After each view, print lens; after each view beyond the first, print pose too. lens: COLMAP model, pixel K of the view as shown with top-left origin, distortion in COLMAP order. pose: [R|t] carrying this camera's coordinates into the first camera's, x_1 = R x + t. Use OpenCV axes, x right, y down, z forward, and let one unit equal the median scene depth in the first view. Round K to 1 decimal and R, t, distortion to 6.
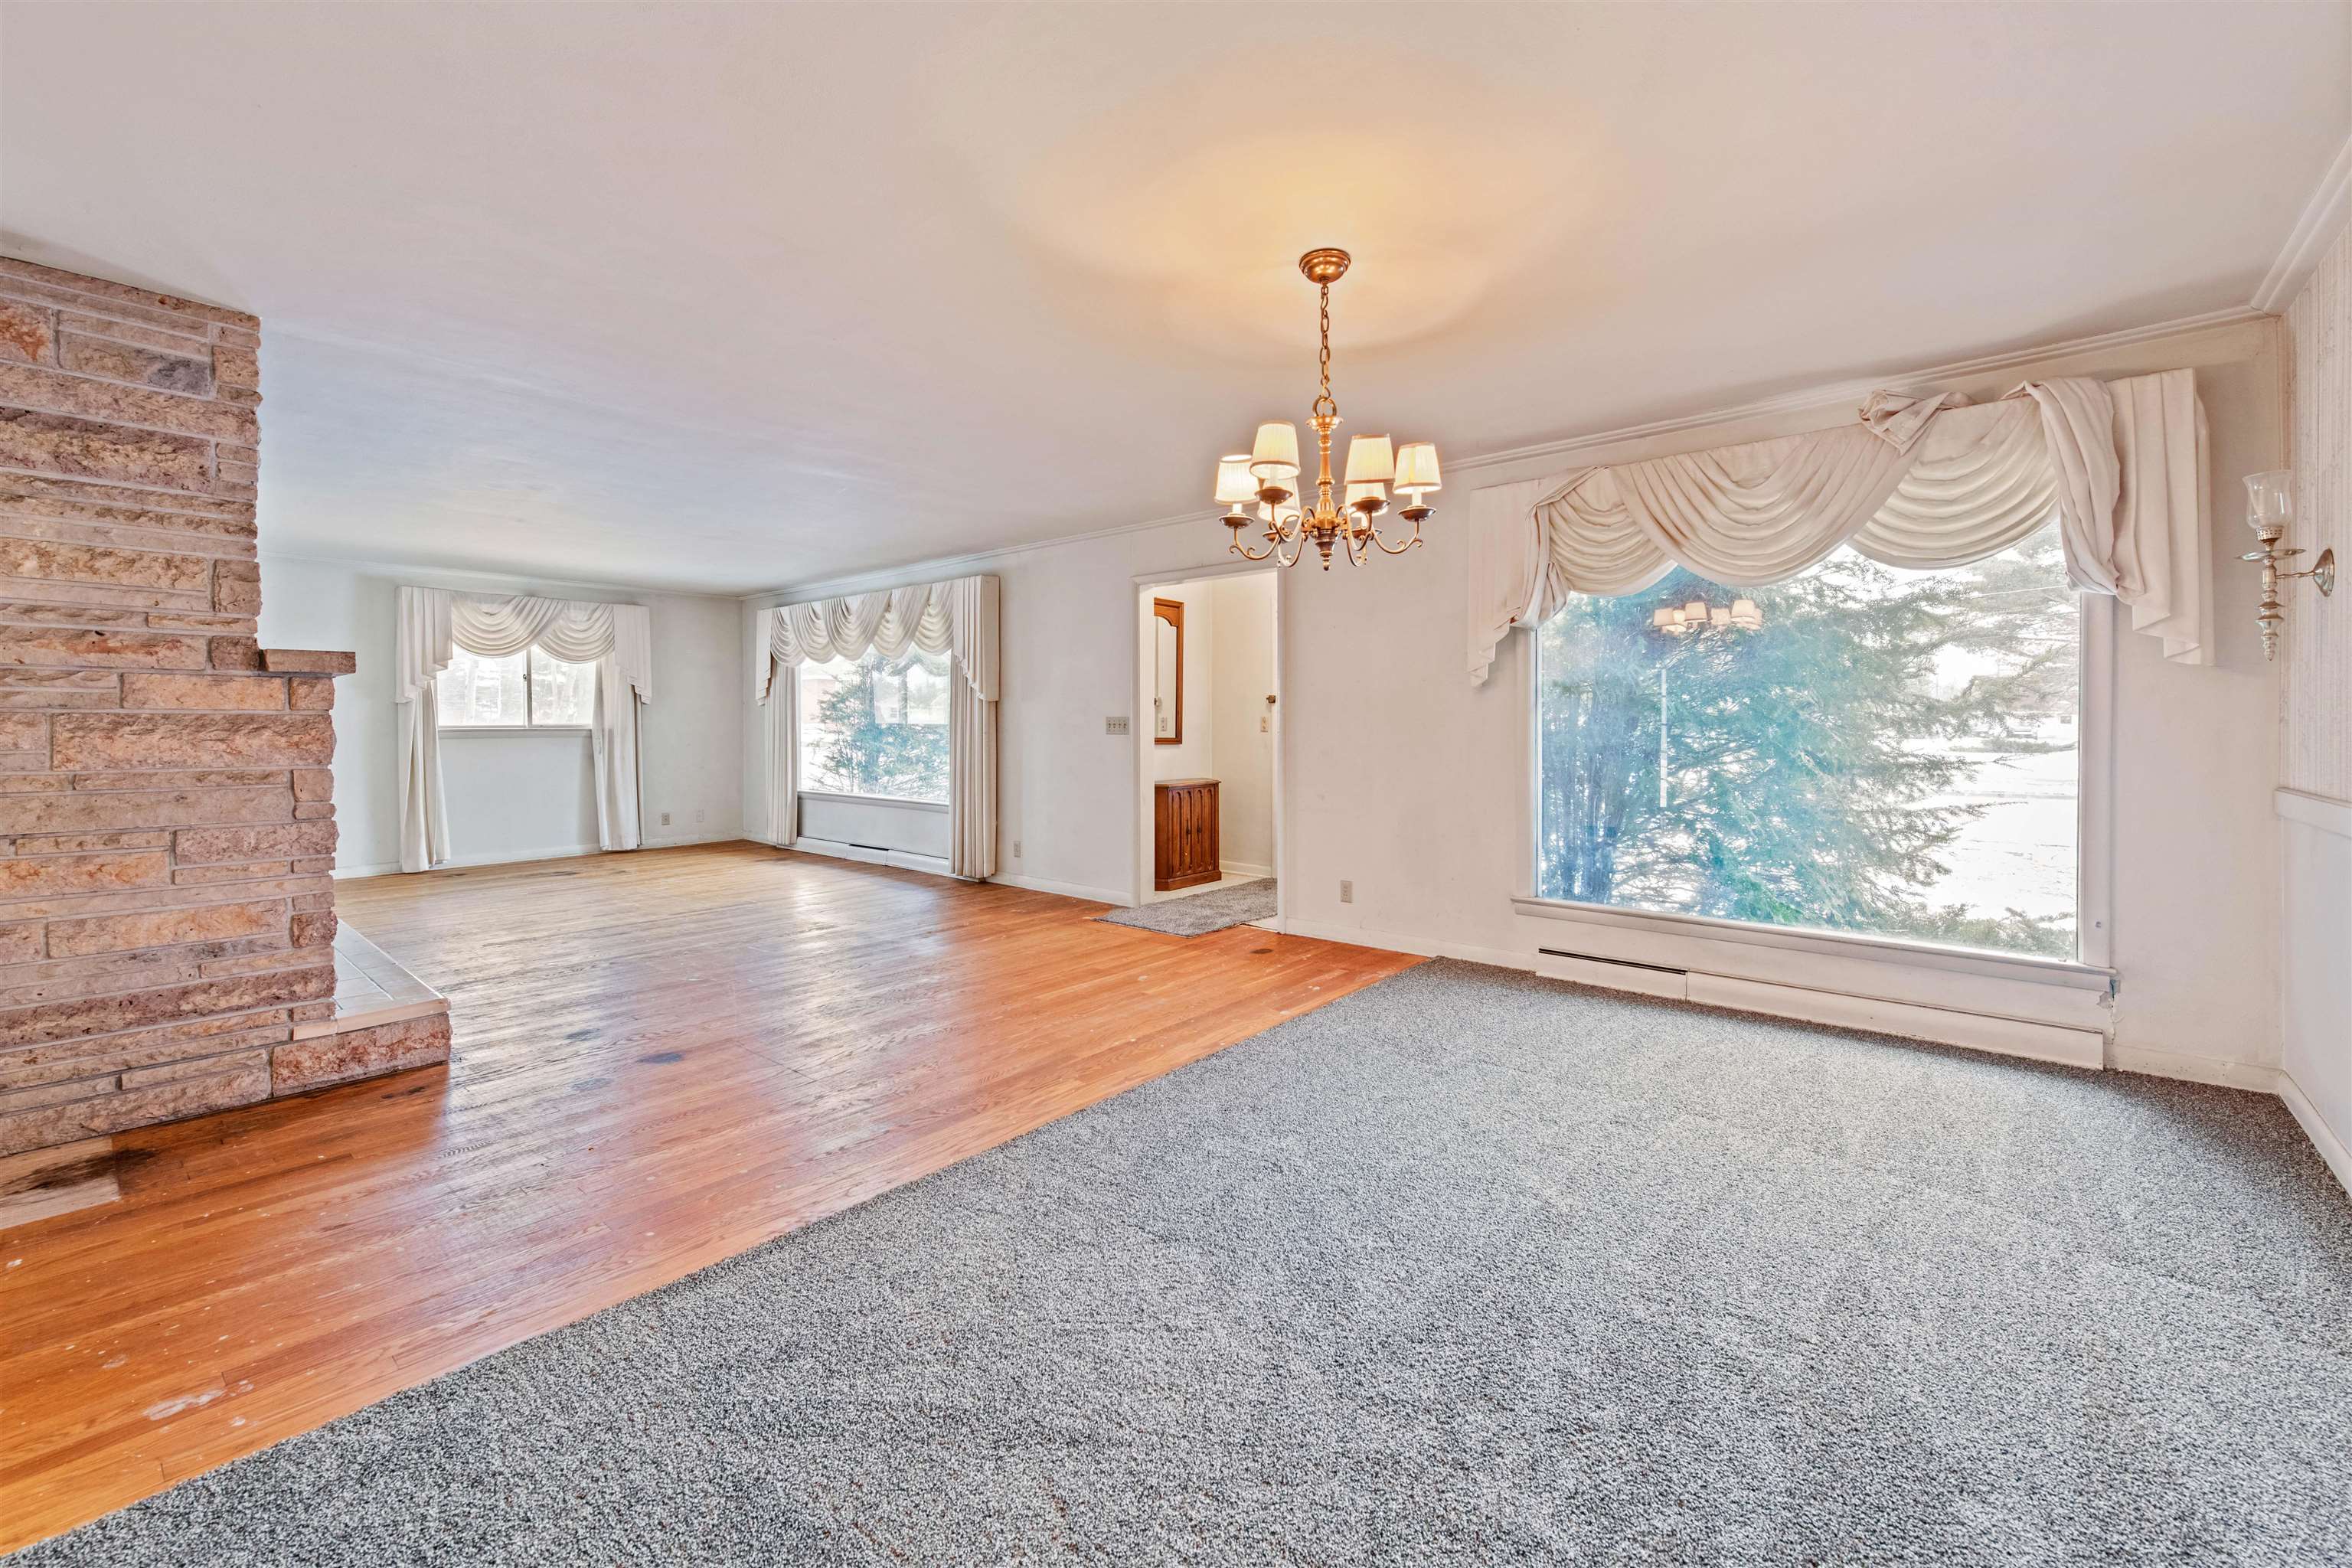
lens RADIAL K [[975.5, 0, 1150.8], [0, 975.5, 737.7], [0, 0, 1]] dist [0.001797, -0.000040]
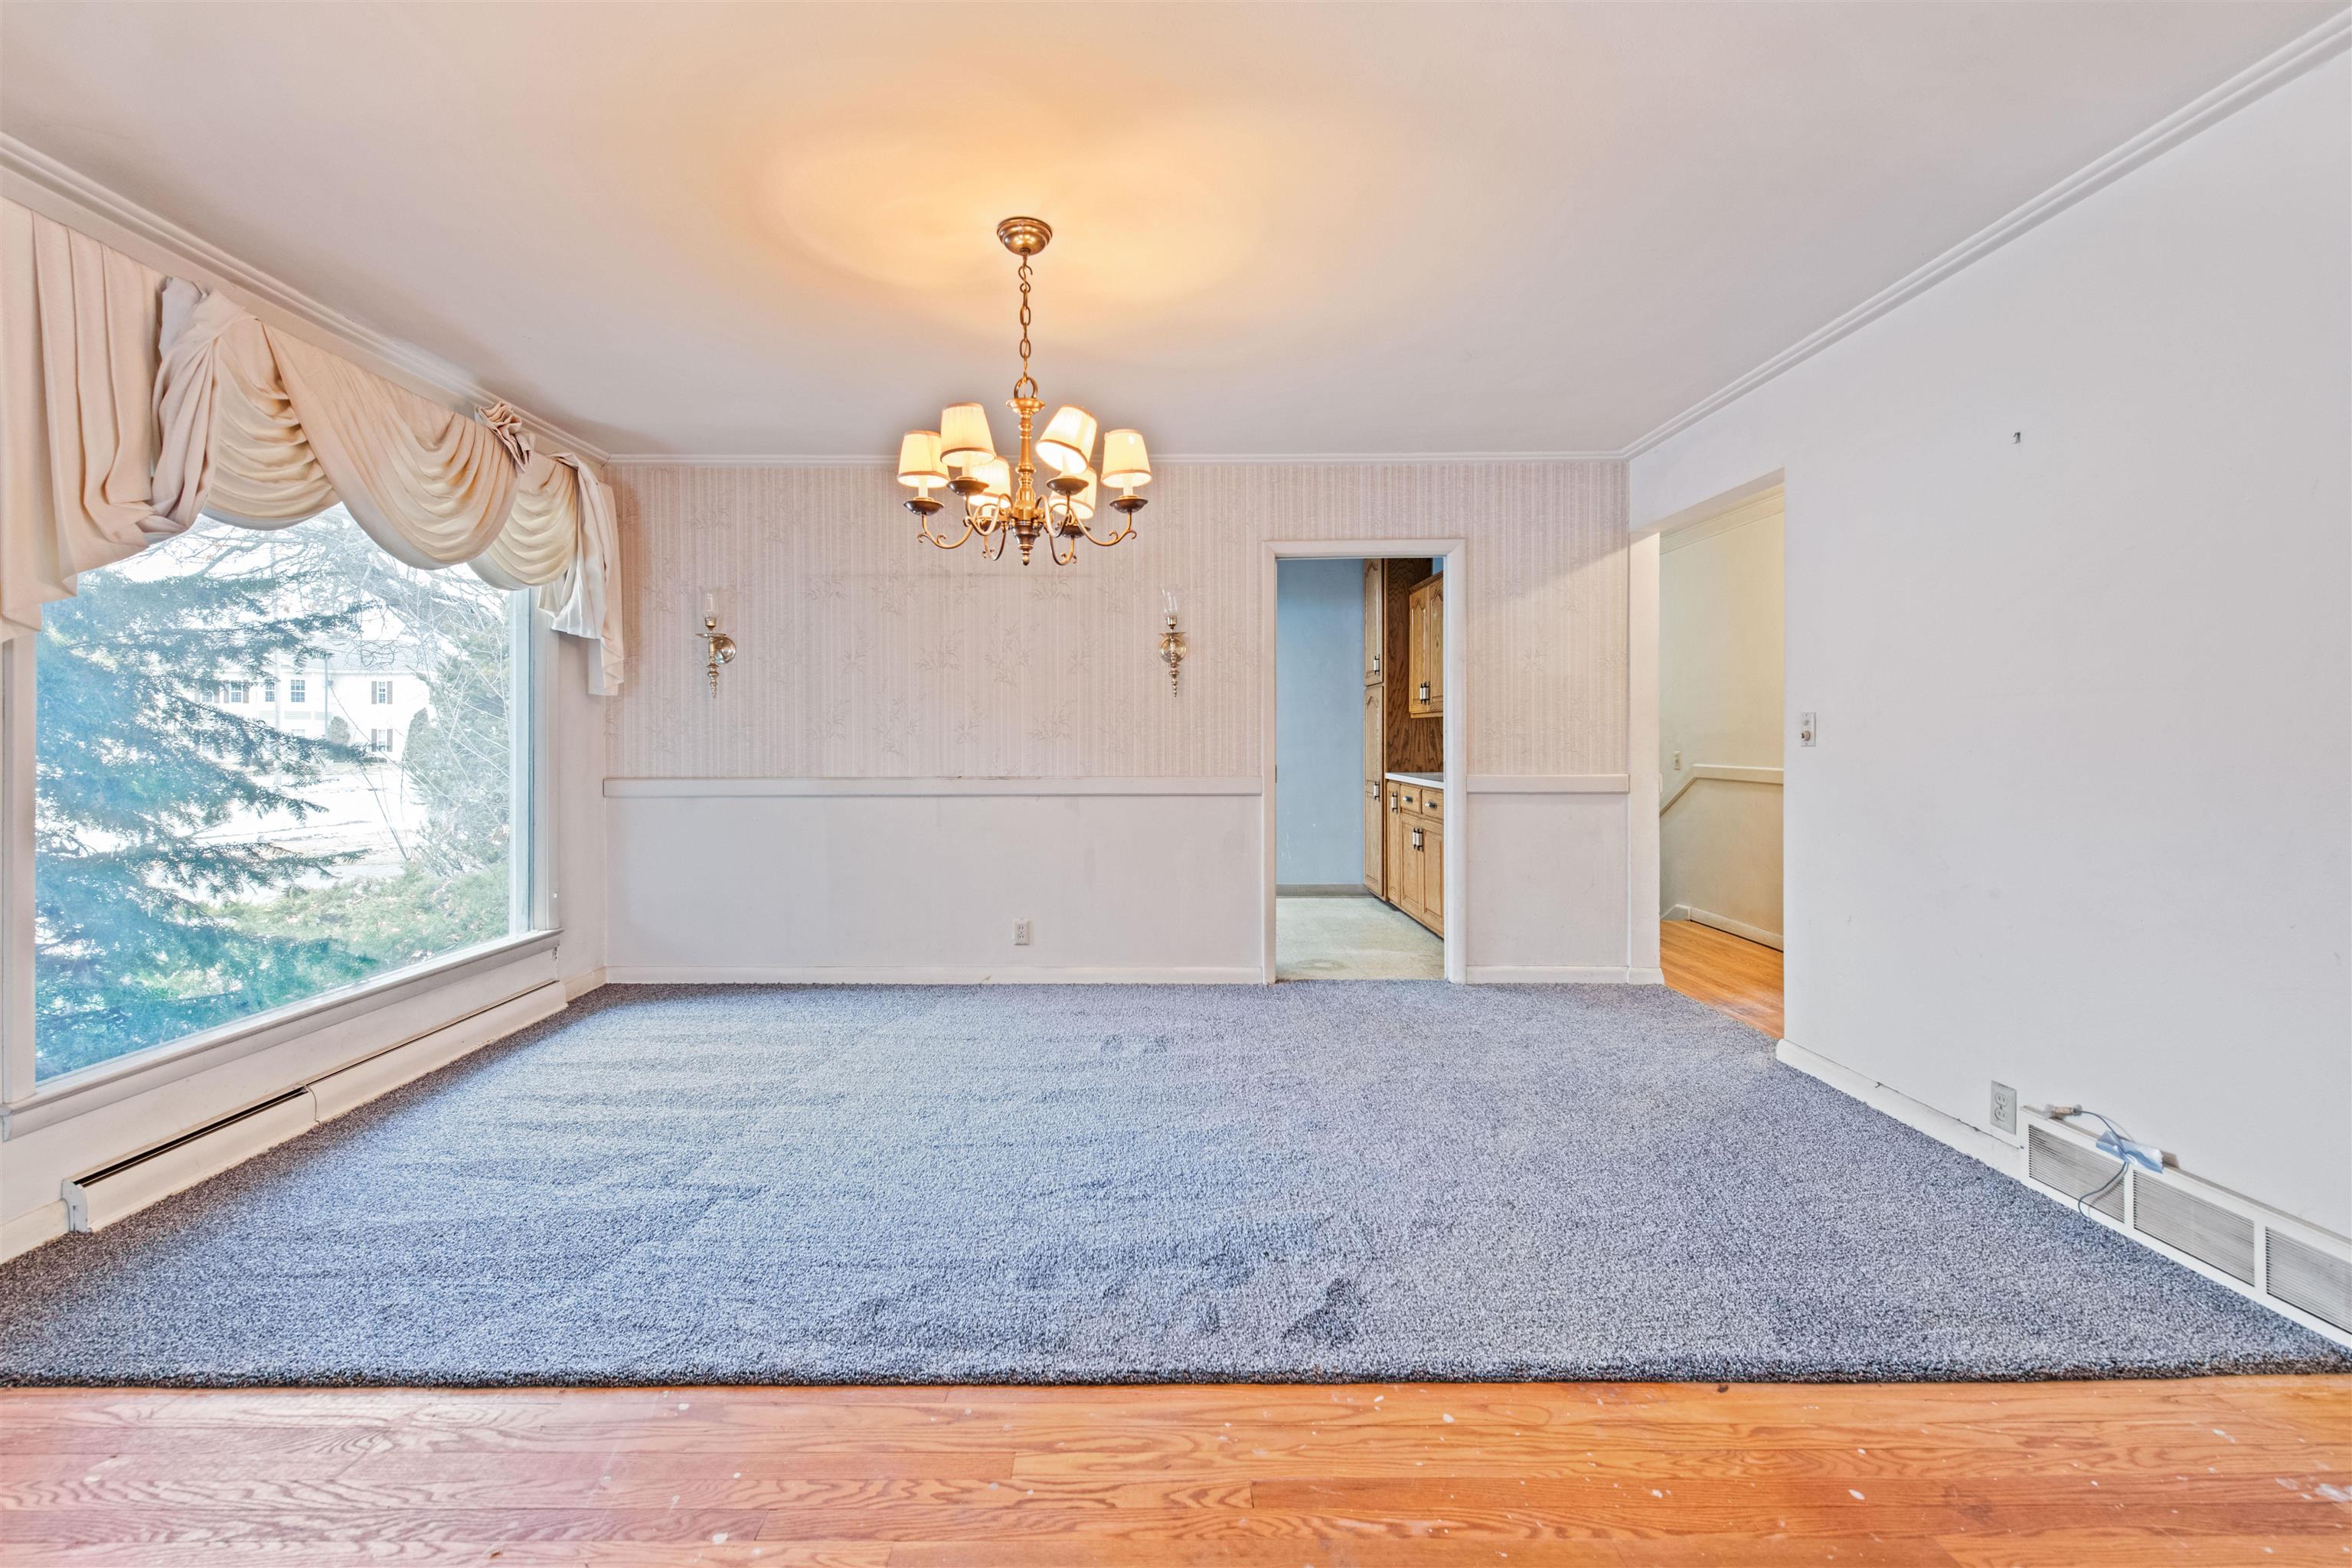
lens RADIAL K [[975.5, 0, 1150.8], [0, 975.5, 737.7], [0, 0, 1]] dist [0.001797, -0.000040]
pose [[-0.687394, 0.003925, 0.726274, -0.205301], [0.011535, 0.999918, 0.005513, -0.004996], [-0.726193, 0.012167, -0.687383, 0.555878]]
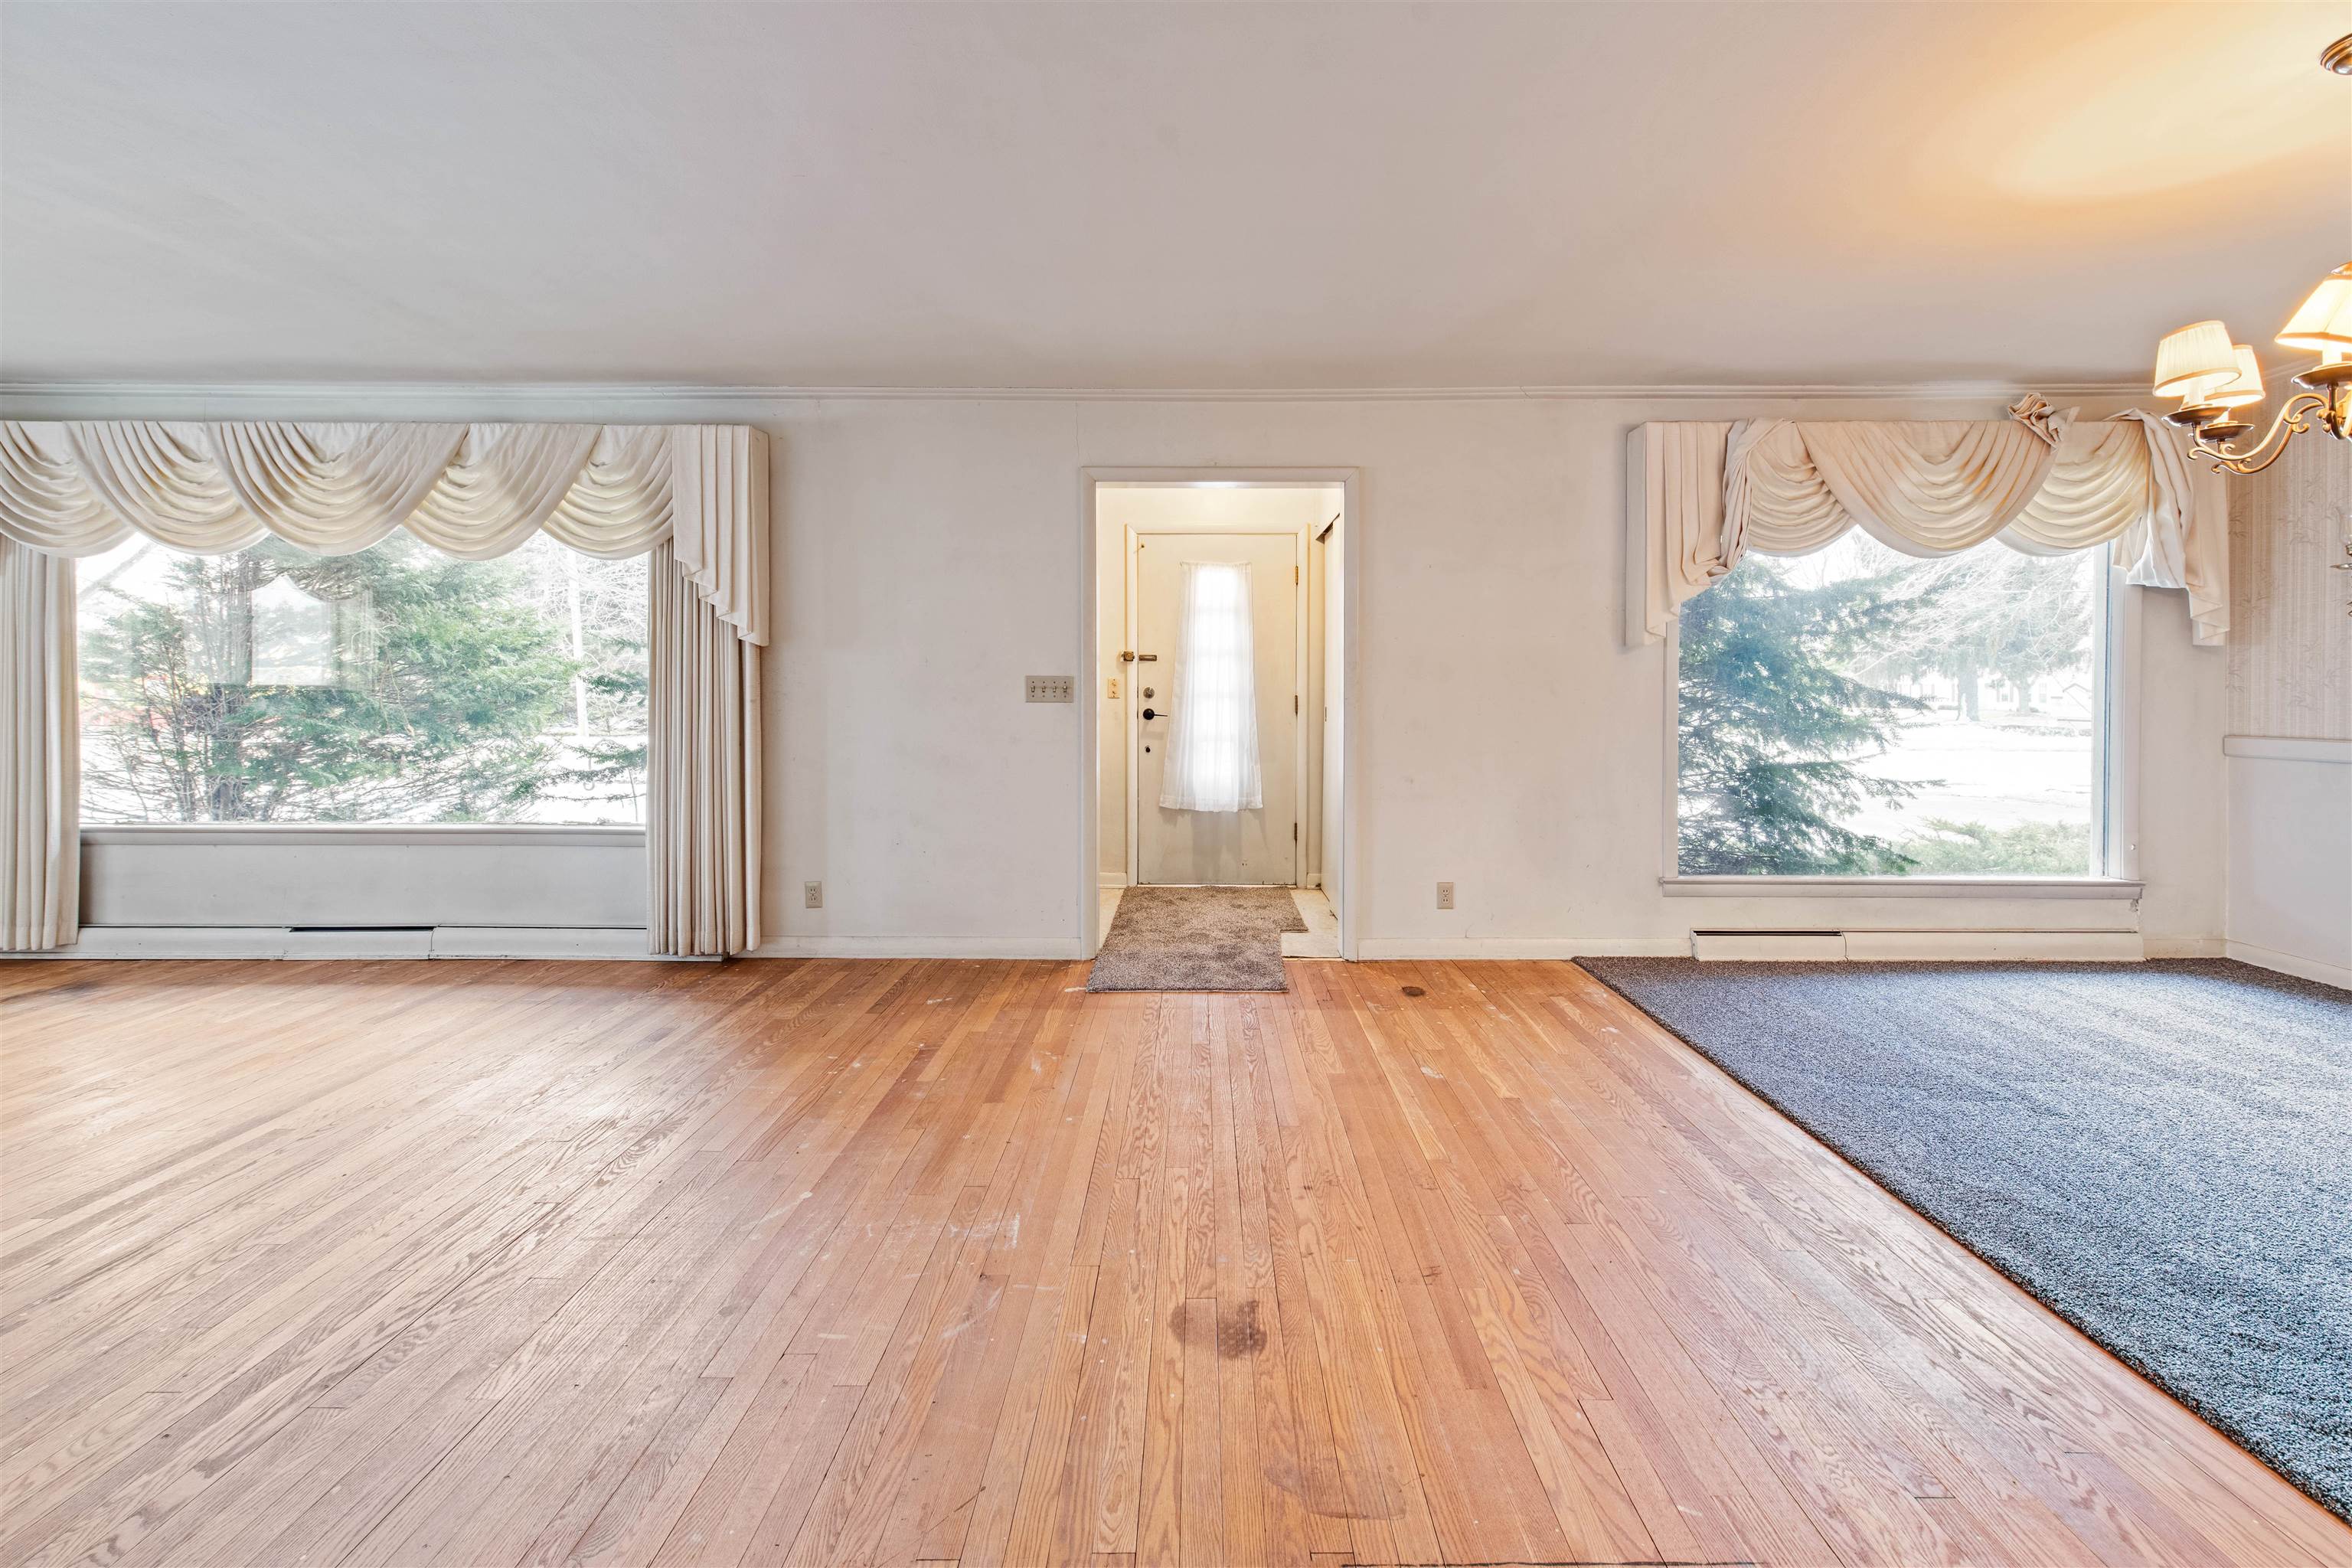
lens RADIAL K [[968.4, 0, 1182.7], [0, 968.4, 702.5], [0, 0, 1]] dist [0.002993, -0.000067]
pose [[0.741643, -0.004441, 0.670780, -0.343078], [0.005384, 0.999985, 0.000669, -0.002728], [-0.670773, 0.003115, 0.741656, 0.378918]]
